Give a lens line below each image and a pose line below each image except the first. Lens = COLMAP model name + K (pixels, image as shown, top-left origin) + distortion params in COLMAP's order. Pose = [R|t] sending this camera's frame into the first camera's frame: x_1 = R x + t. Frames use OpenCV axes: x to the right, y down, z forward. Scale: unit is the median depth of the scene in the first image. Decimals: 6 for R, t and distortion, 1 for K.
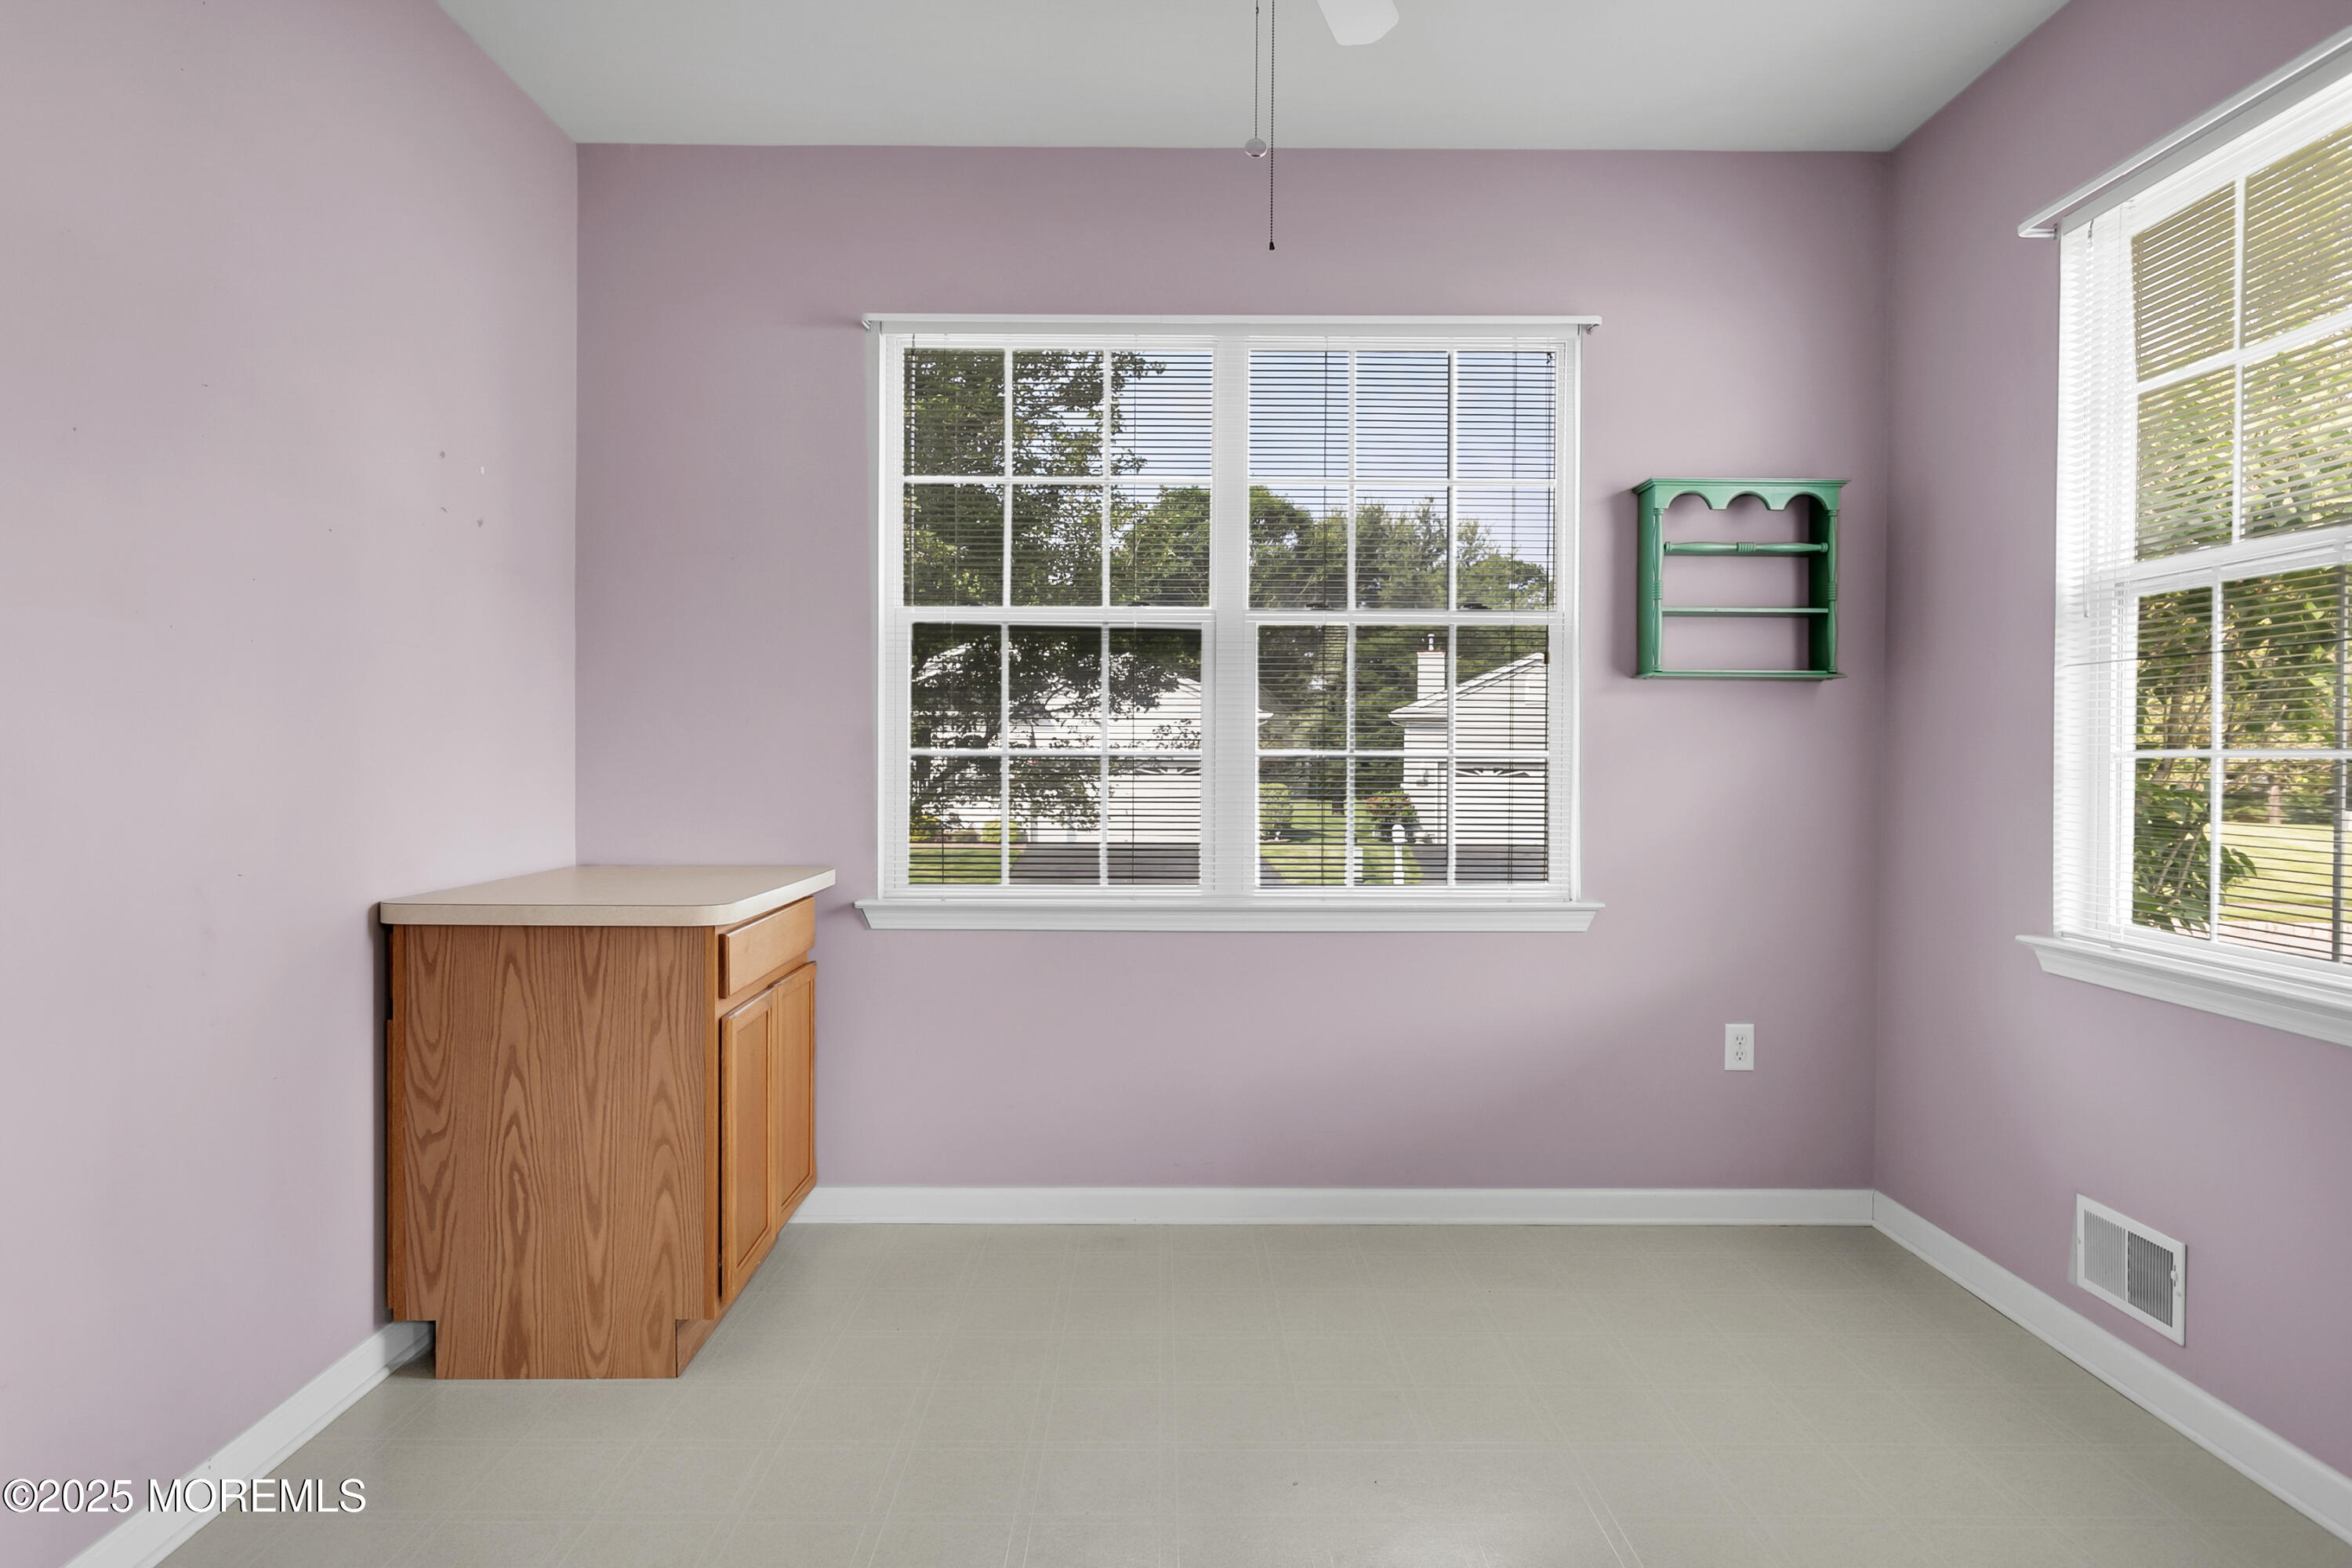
lens RADIAL K [[1369.9, 0, 1161.9], [0, 1369.9, 776.8], [0, 0, 1]] dist [0.000222, -0.000913]
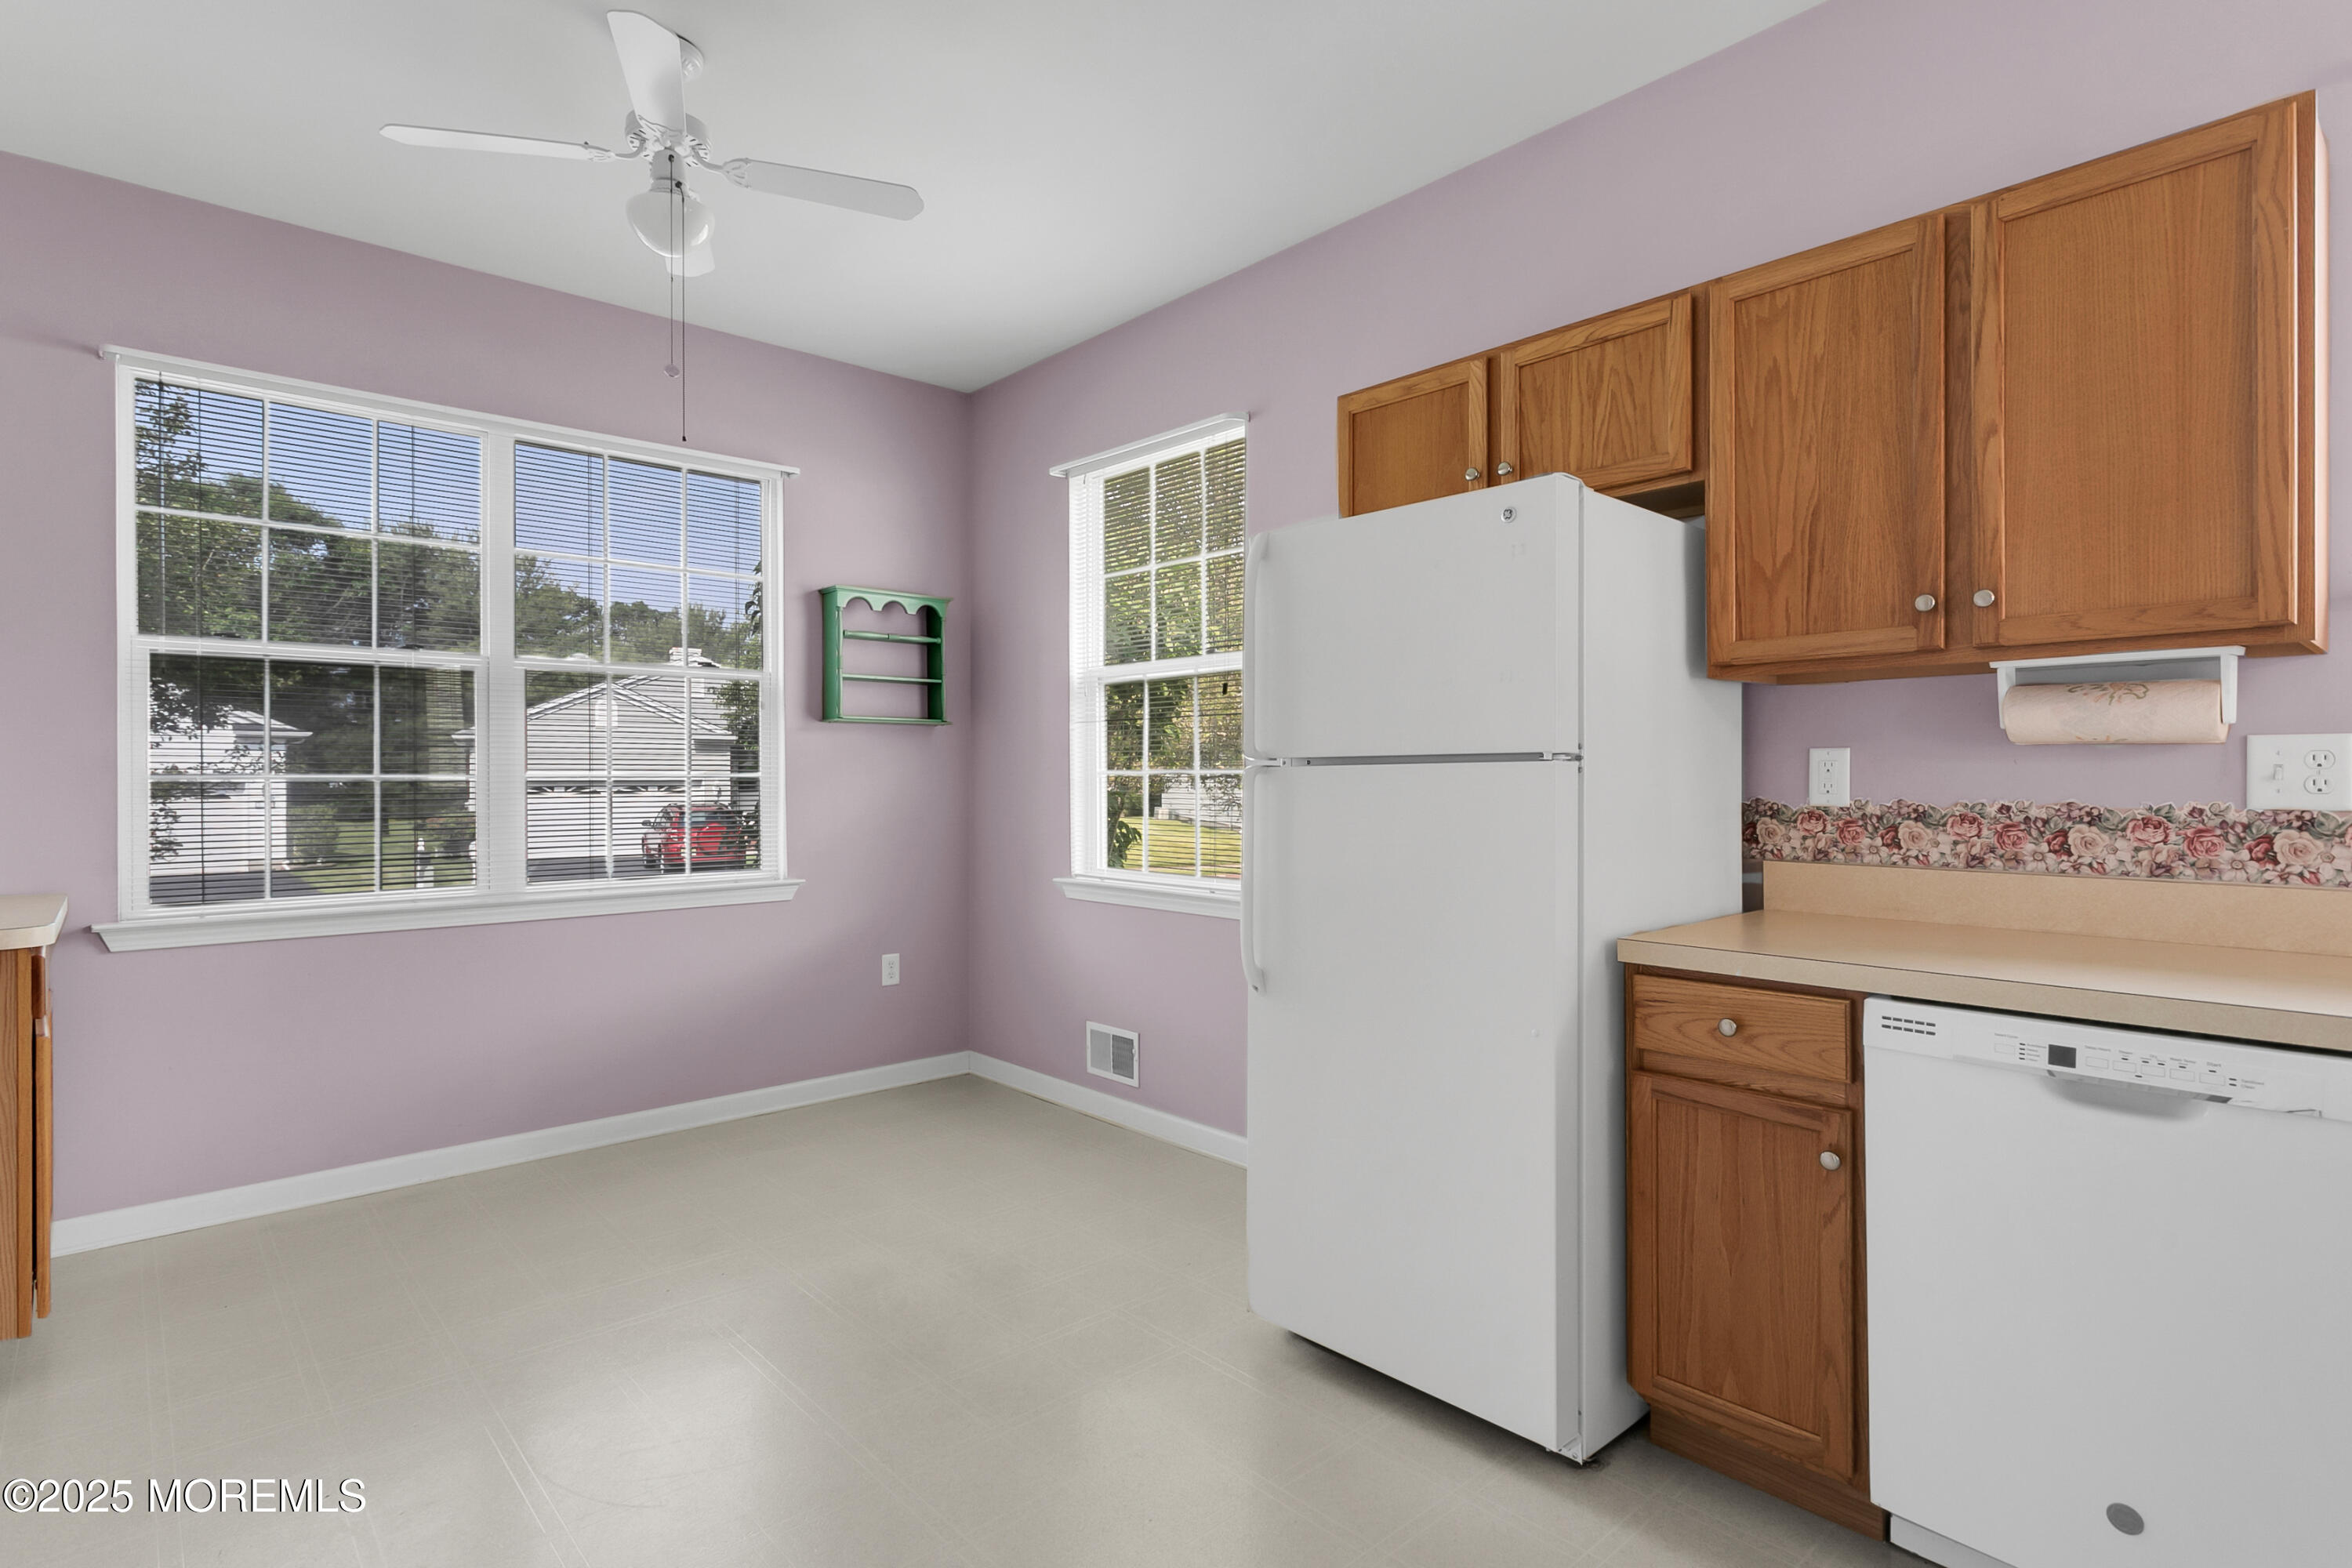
lens RADIAL K [[1171.4, 0, 1191.3], [0, 1171.4, 790.4], [0, 0, 1]] dist [0.010670, 0.001176]
pose [[0.736576, -0.014983, 0.676189, -0.208347], [0.016100, 0.999860, 0.004618, 0.000988], [-0.676164, 0.007485, 0.736713, -0.174564]]
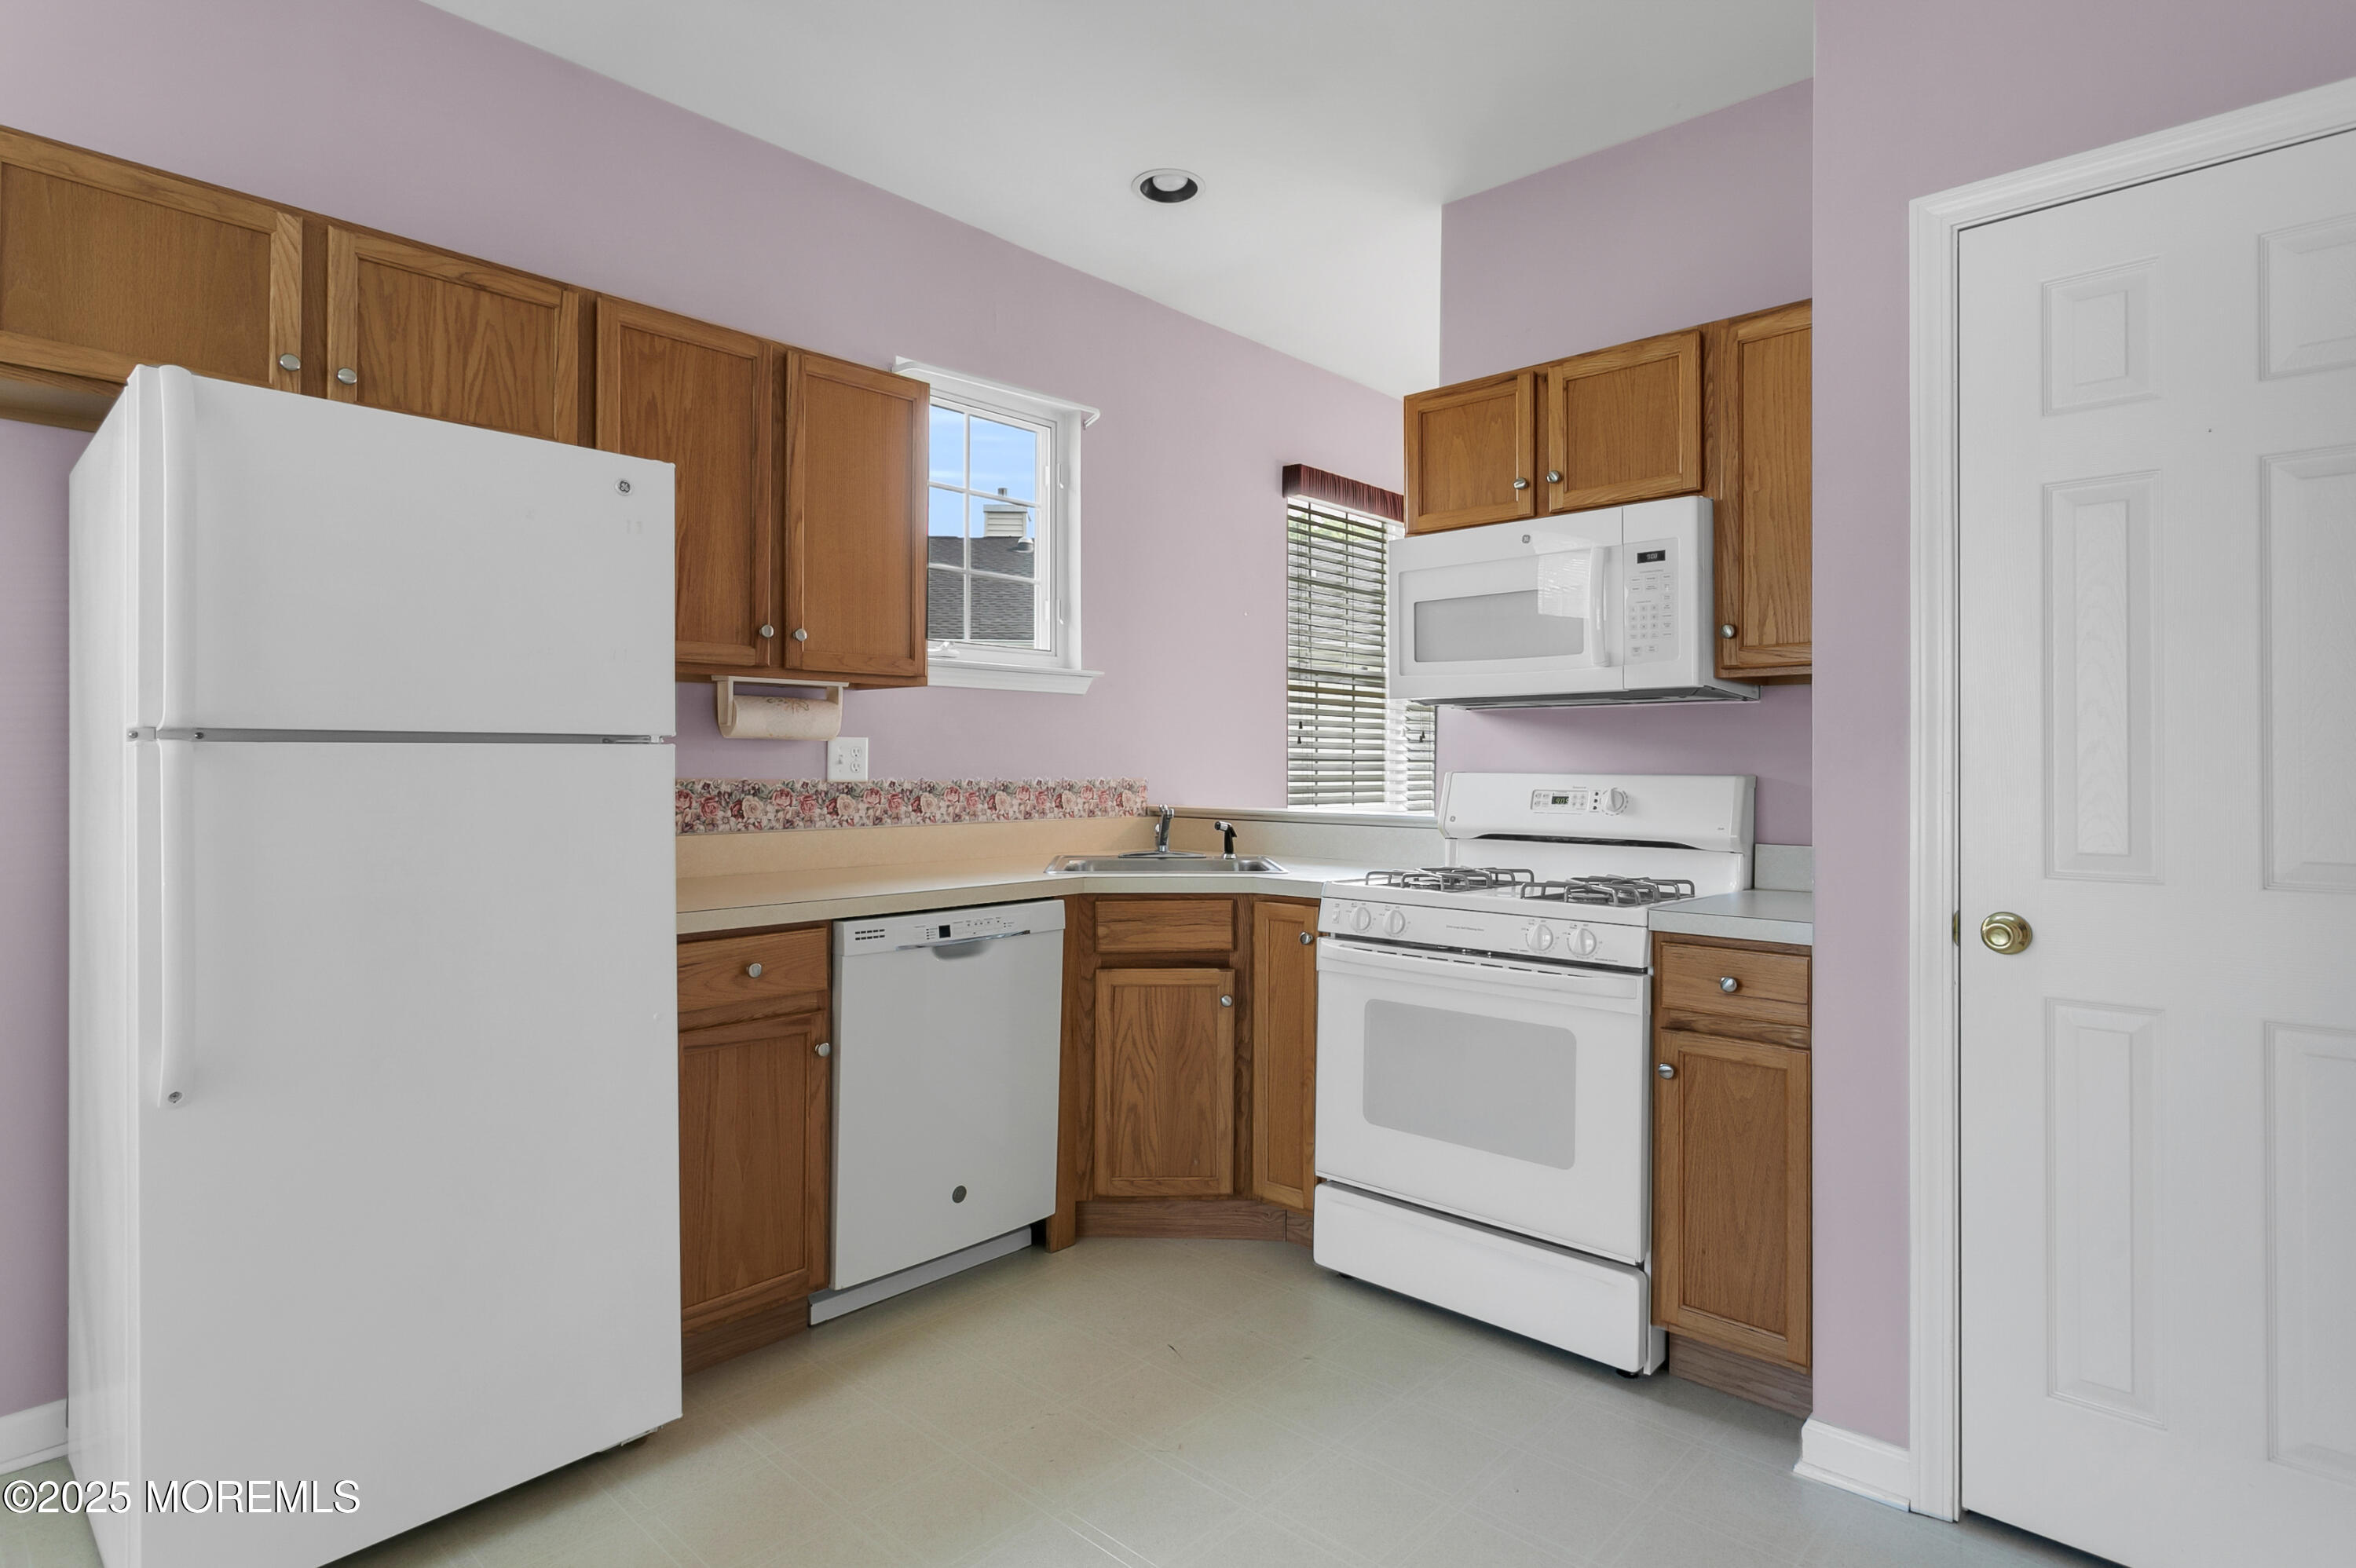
lens RADIAL K [[1224.8, 0, 1178.1], [0, 1224.8, 771.4], [0, 0, 1]] dist [0.000921, 0.002998]
pose [[-0.730879, -0.012949, 0.682385, -0.296776], [0.002196, 0.999770, 0.021324, -0.007367], [-0.682504, 0.017084, -0.730682, 0.419980]]
